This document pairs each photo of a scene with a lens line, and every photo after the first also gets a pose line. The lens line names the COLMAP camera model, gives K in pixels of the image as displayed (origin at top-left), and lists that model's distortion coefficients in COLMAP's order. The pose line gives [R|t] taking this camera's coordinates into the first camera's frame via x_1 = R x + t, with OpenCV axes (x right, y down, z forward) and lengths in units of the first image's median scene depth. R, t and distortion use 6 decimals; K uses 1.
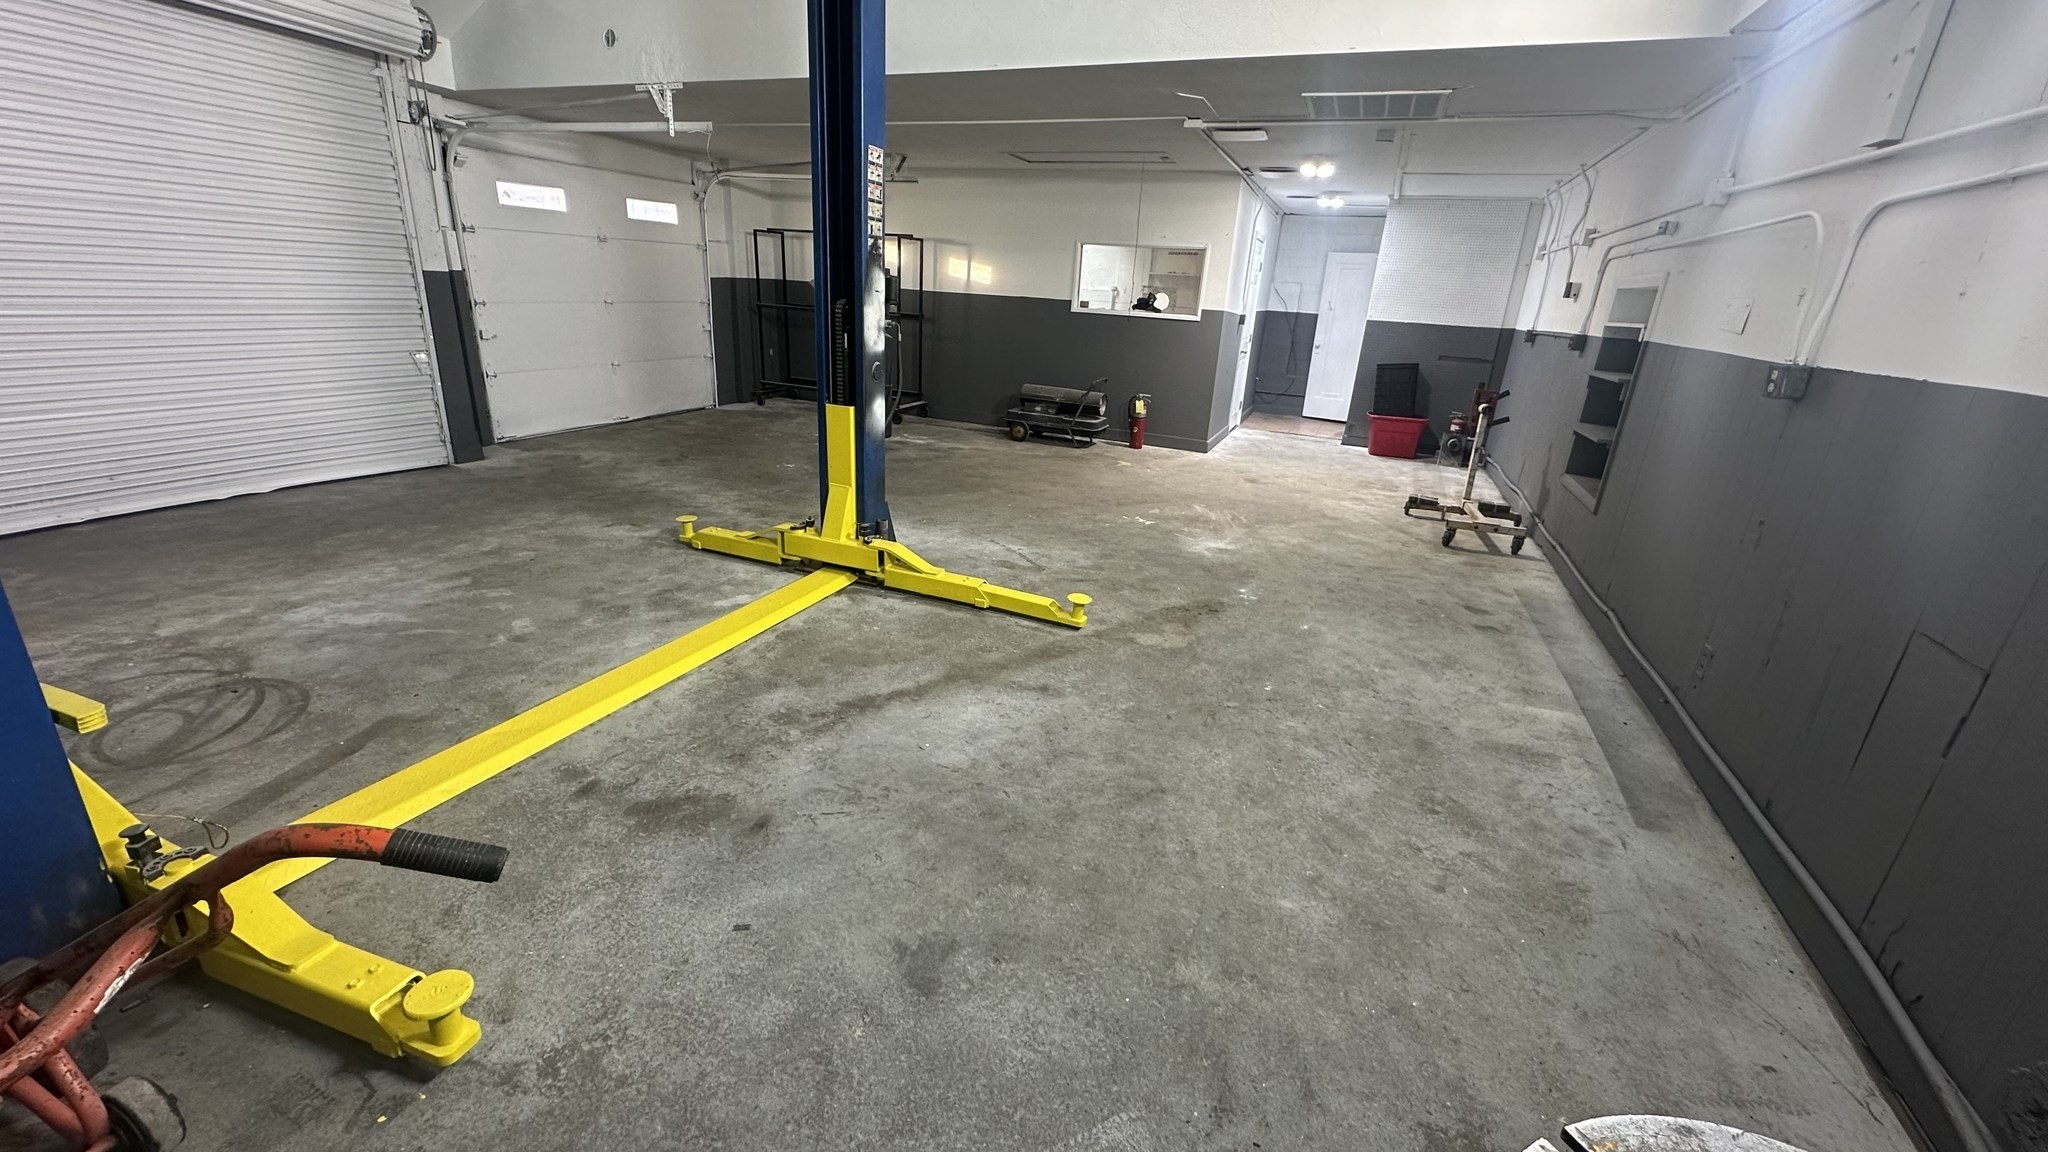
lens RADIAL K [[805.0, 0, 1027.1], [0, 805.0, 571.7], [0, 0, 1]] dist [0.001131, -0.000173]
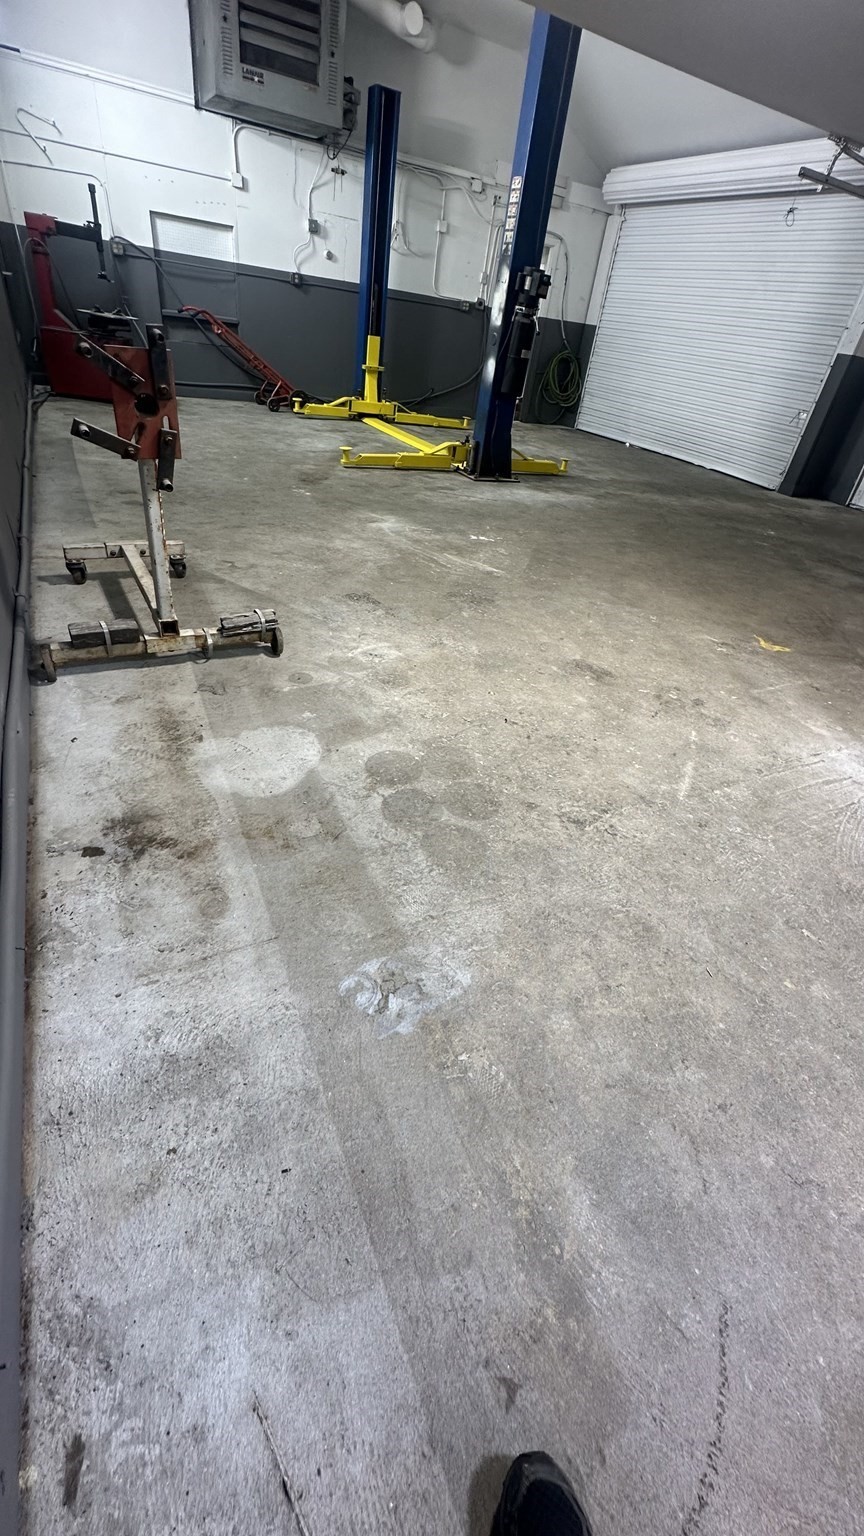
lens RADIAL K [[603.7, 0, 436.3], [0, 603.7, 762.8], [0, 0, 1]] dist [0.001131, -0.000173]
pose [[-0.634293, 0.341573, -0.693541, 0.816476], [-0.401005, 0.621614, 0.672897, -0.381655], [0.660959, 0.704928, -0.257313, 1.427827]]
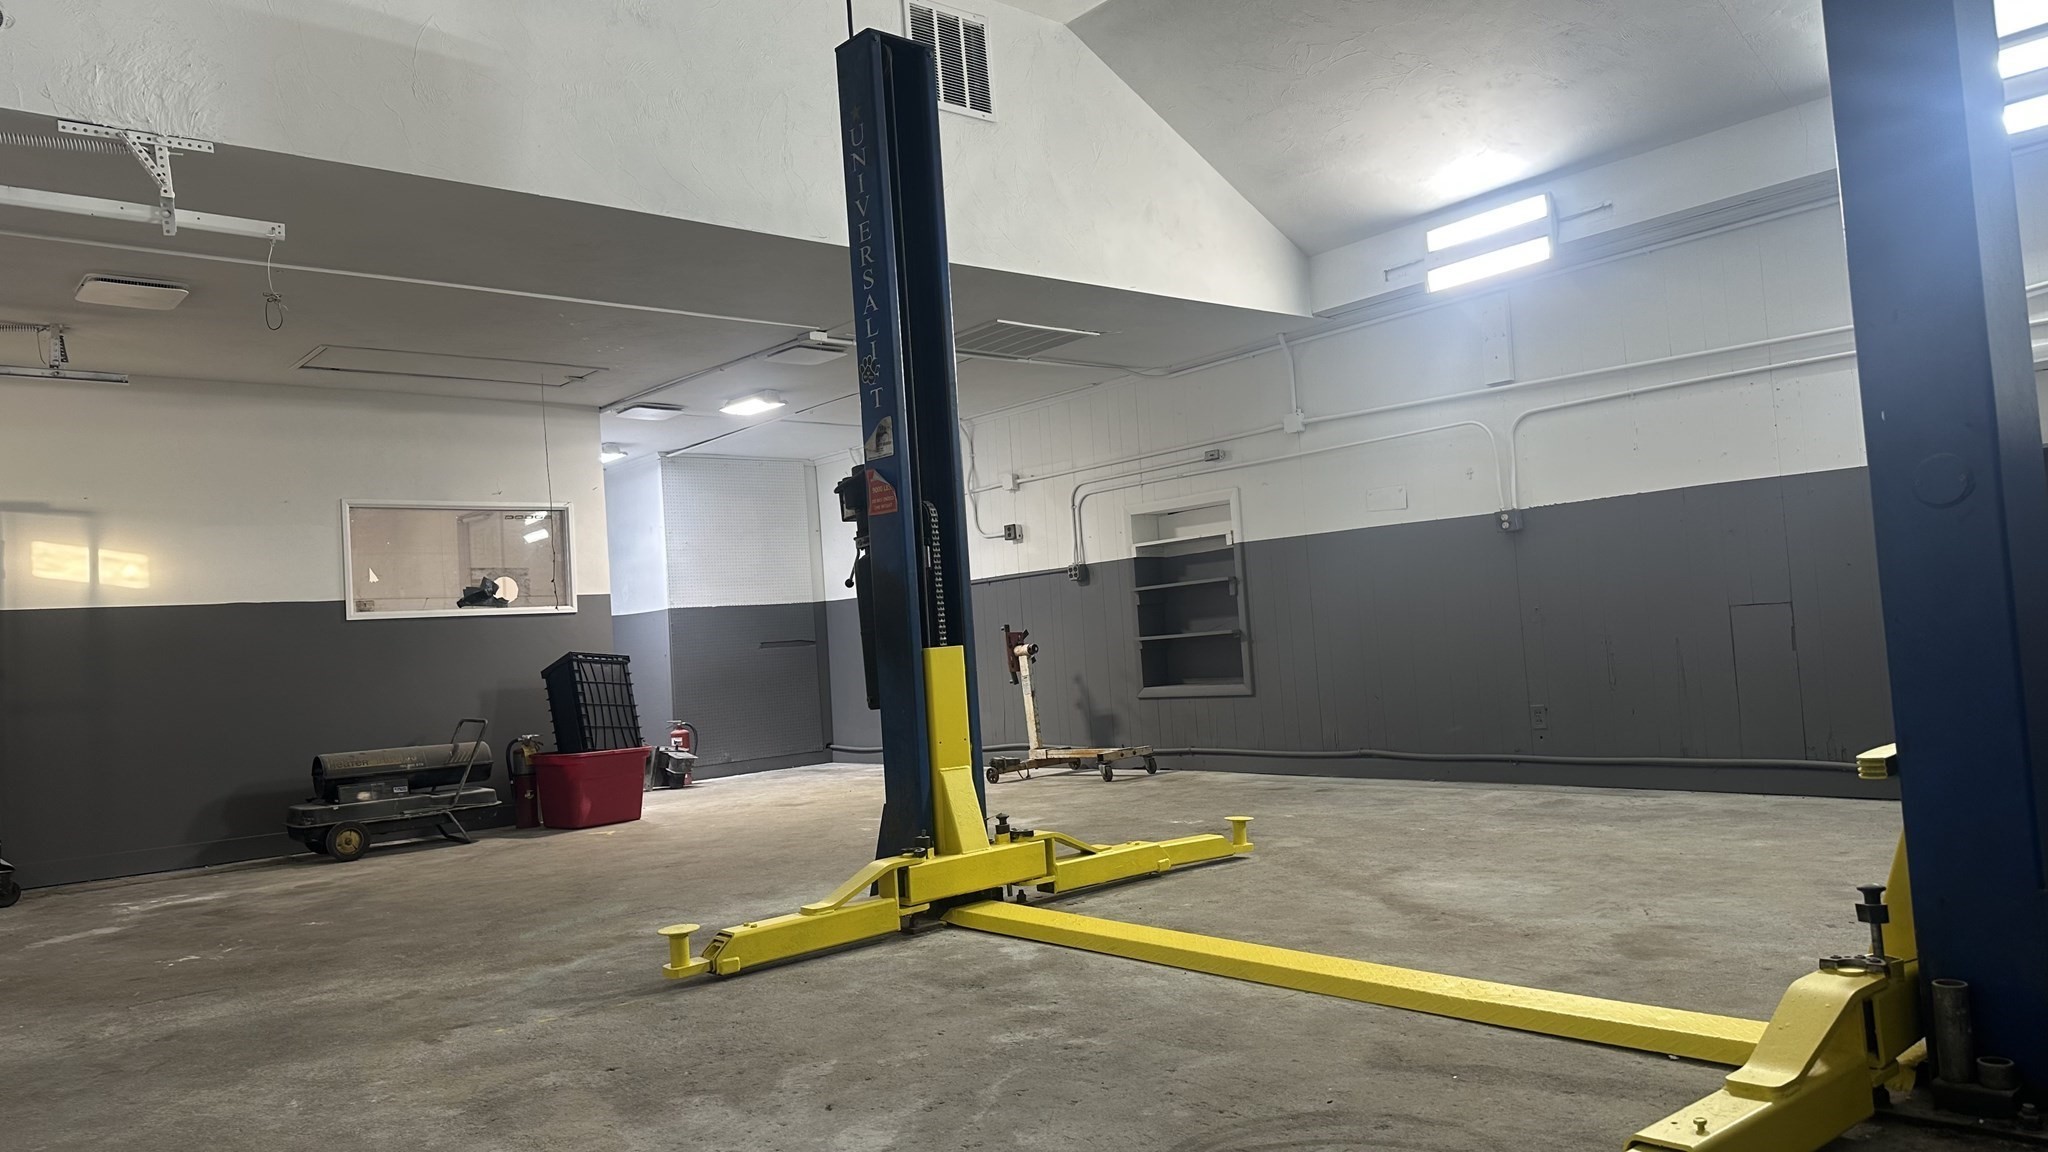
lens RADIAL K [[1425.0, 0, 1026.2], [0, 1425.0, 581.9], [0, 0, 1]] dist [0.006092, -0.001660]
pose [[0.435168, -0.044305, 0.899259, -0.966732], [0.386950, 0.911044, -0.142367, -0.046055], [-0.812957, 0.409922, 0.413601, 0.330709]]
